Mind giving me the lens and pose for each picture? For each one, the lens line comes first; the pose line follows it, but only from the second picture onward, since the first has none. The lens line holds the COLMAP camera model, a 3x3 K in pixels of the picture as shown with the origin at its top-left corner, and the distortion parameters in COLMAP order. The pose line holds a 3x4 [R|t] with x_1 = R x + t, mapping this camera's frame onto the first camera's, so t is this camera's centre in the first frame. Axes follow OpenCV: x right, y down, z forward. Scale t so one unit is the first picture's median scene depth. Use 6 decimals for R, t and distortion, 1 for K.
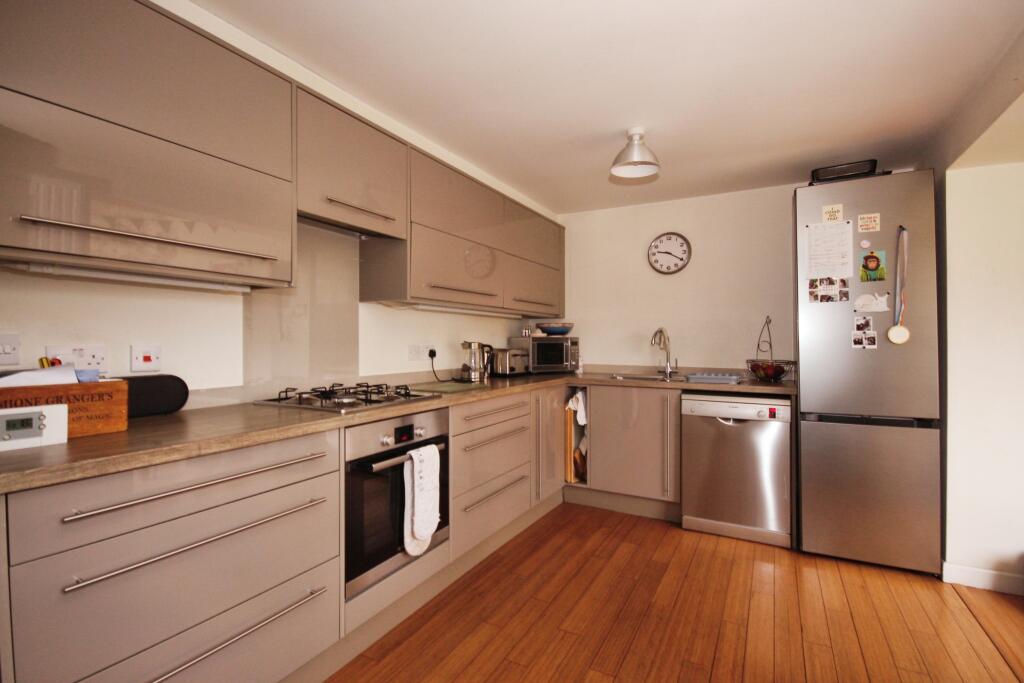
lens RADIAL K [[475.4, 0, 512.6], [0, 475.4, 336.9], [0, 0, 1]] dist [0.000174, -0.000103]
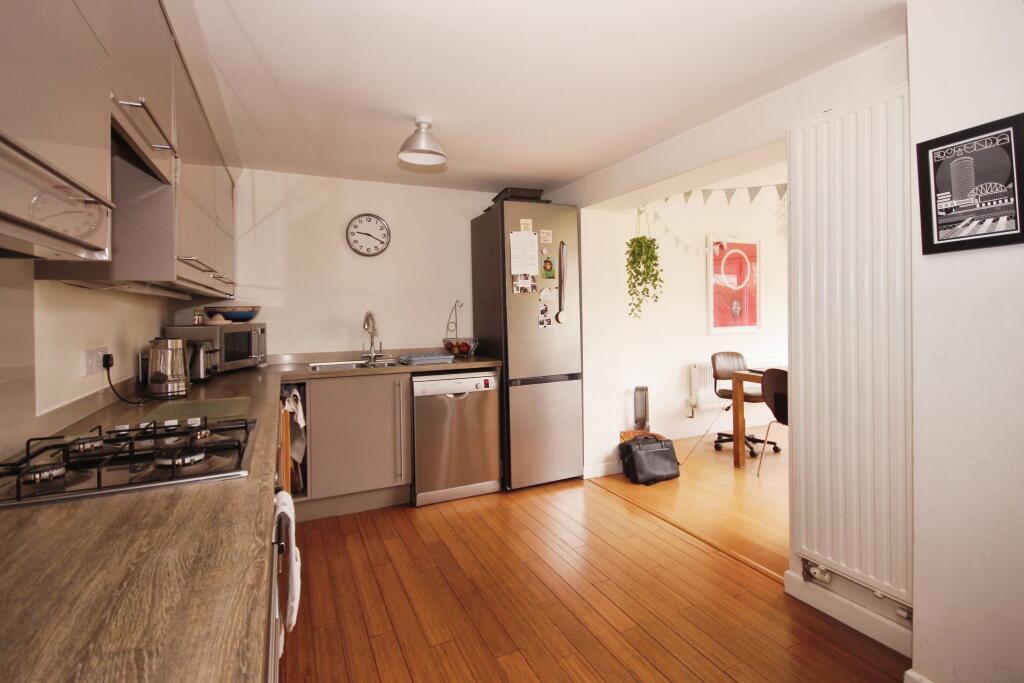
lens RADIAL K [[489.6, 0, 513.6], [0, 489.6, 307.7], [0, 0, 1]] dist [0.000361, 0.000133]
pose [[0.585227, -0.007800, 0.810832, -0.407914], [0.010404, 0.999944, 0.002109, -0.032479], [-0.810803, 0.007202, 0.585275, 0.217913]]
